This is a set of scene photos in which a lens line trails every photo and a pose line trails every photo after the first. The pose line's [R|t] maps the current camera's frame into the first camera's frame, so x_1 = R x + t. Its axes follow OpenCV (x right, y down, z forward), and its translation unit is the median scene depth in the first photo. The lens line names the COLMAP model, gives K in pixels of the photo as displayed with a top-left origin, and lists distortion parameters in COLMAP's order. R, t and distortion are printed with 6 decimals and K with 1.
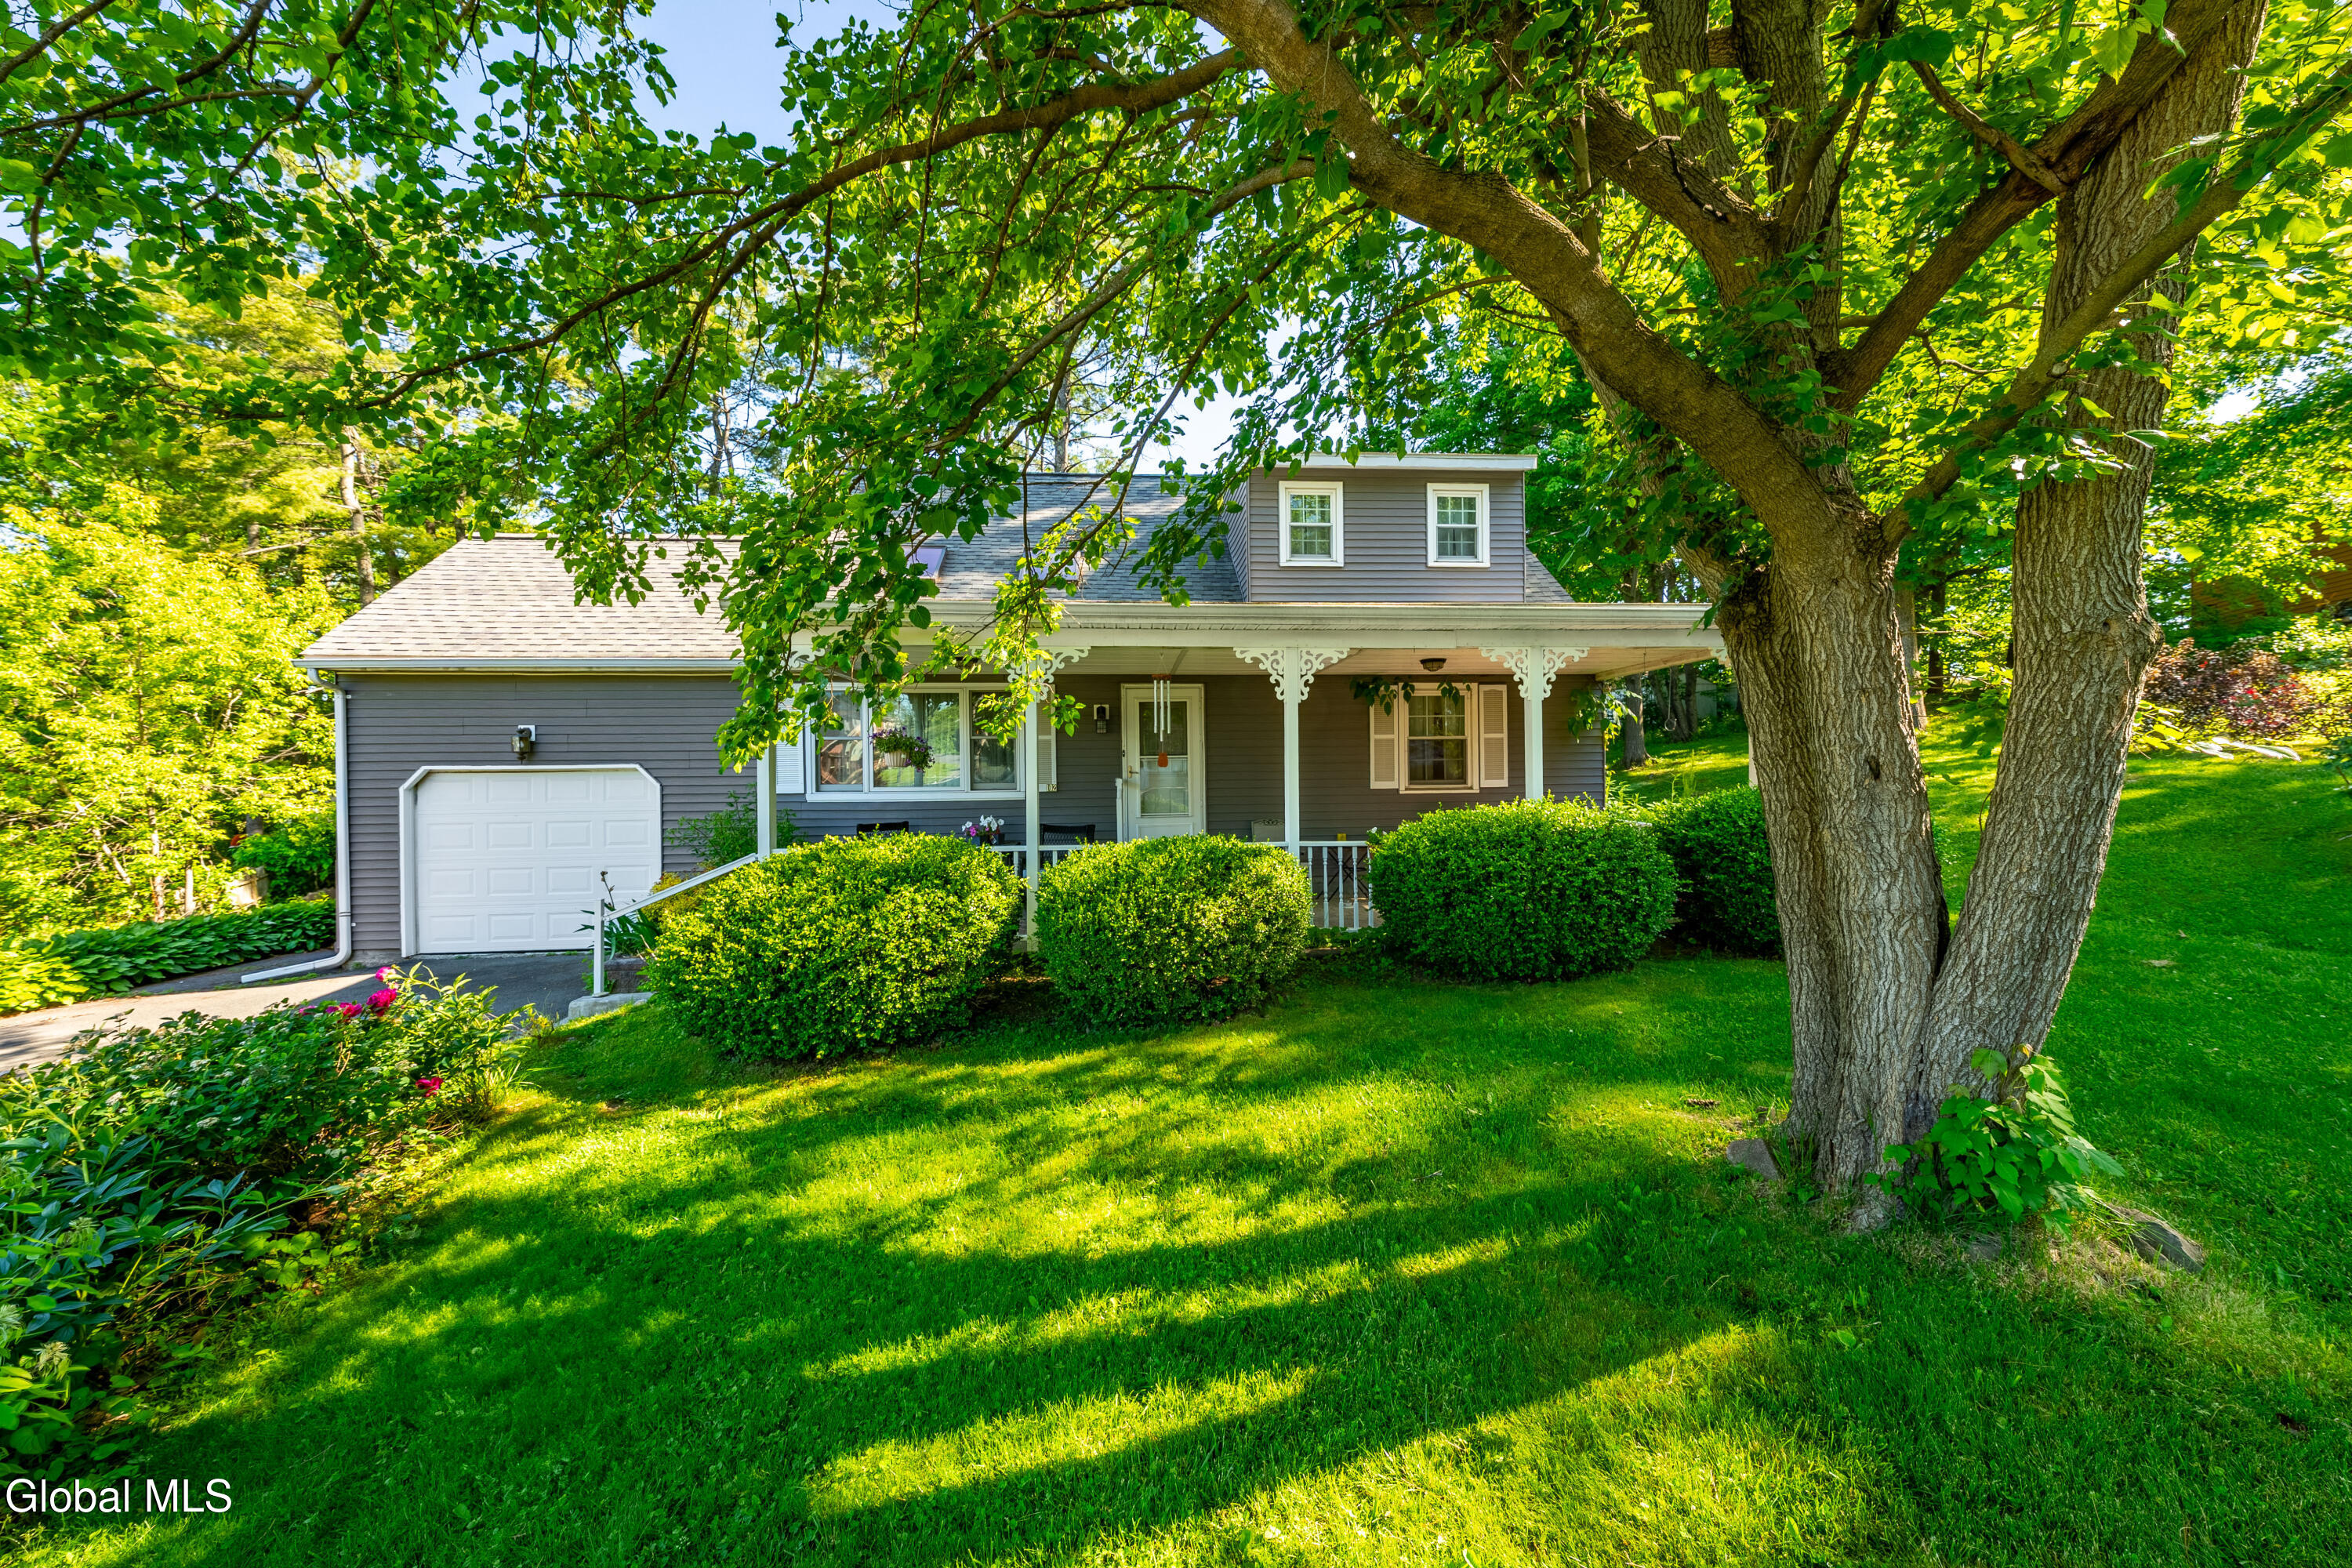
lens RADIAL K [[809.7, 0, 1176.3], [0, 809.7, 766.7], [0, 0, 1]] dist [-0.000932, -0.000148]
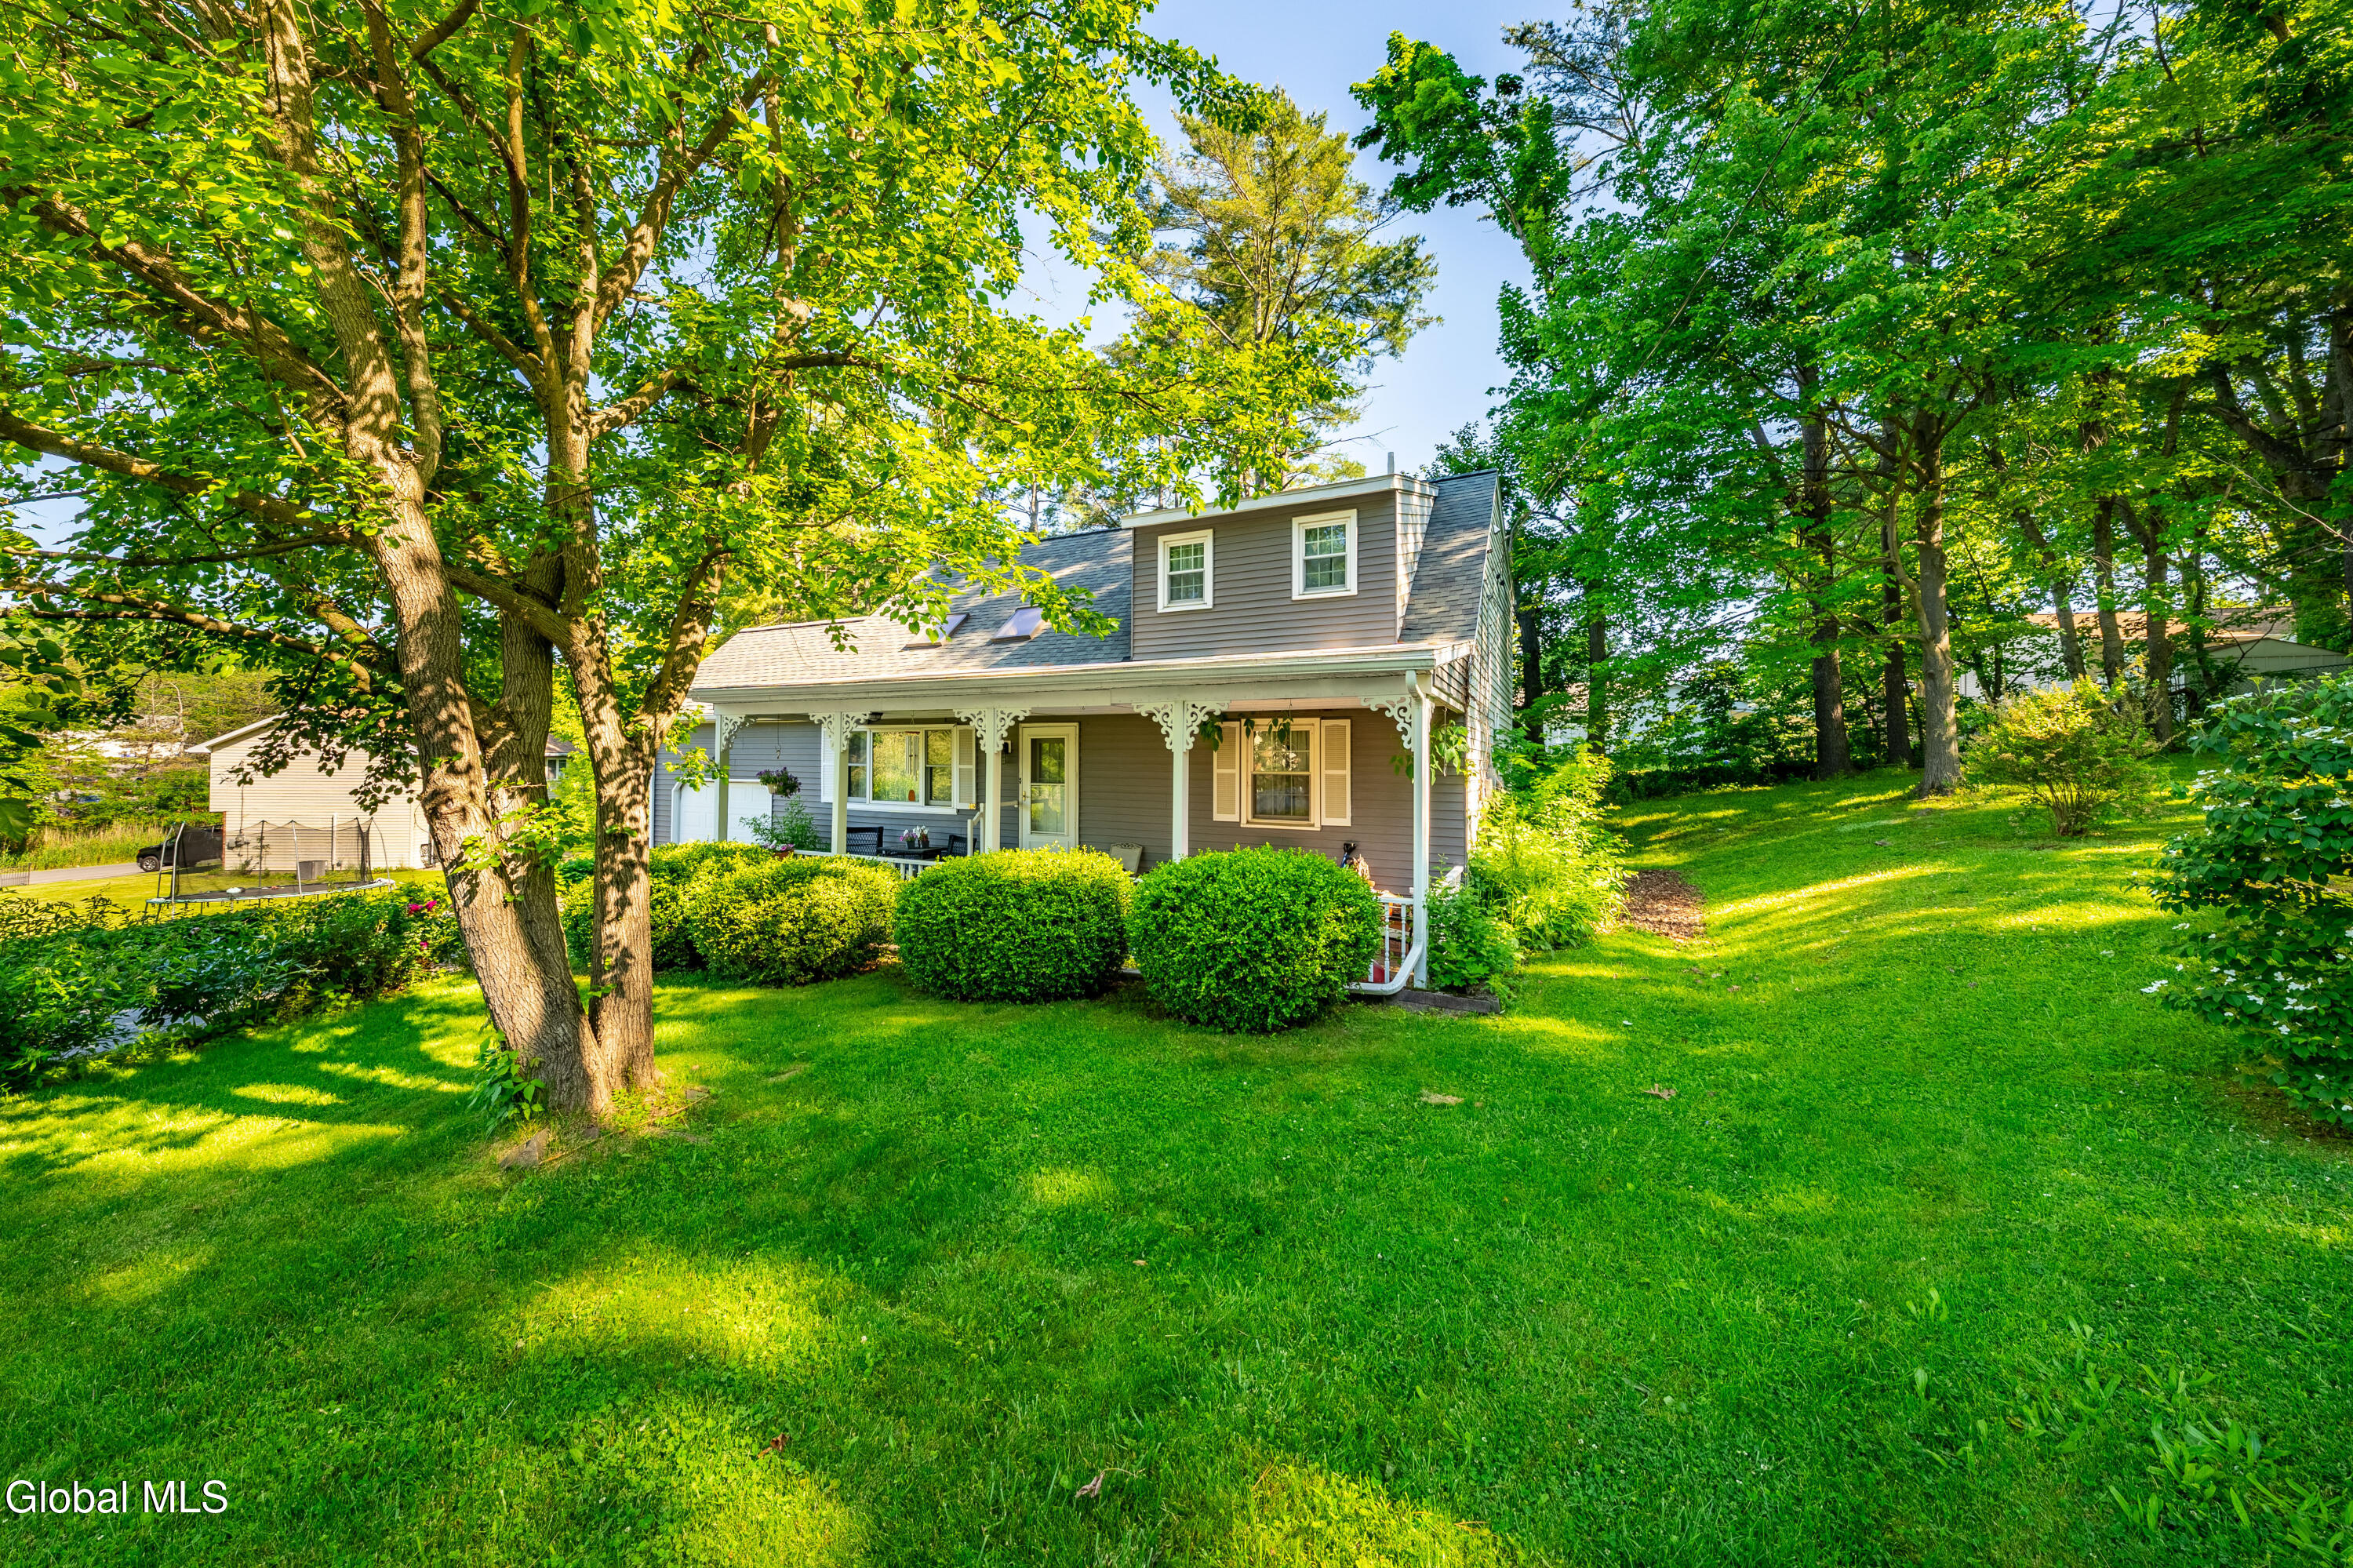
lens RADIAL K [[810.1, 0, 1176.8], [0, 810.1, 766.7], [0, 0, 1]] dist [-0.000932, -0.000148]
pose [[0.857684, 0.016185, -0.513923, 0.711594], [-0.031023, 0.999312, -0.020303, -0.018588], [0.513241, 0.033356, 0.857596, 0.080824]]
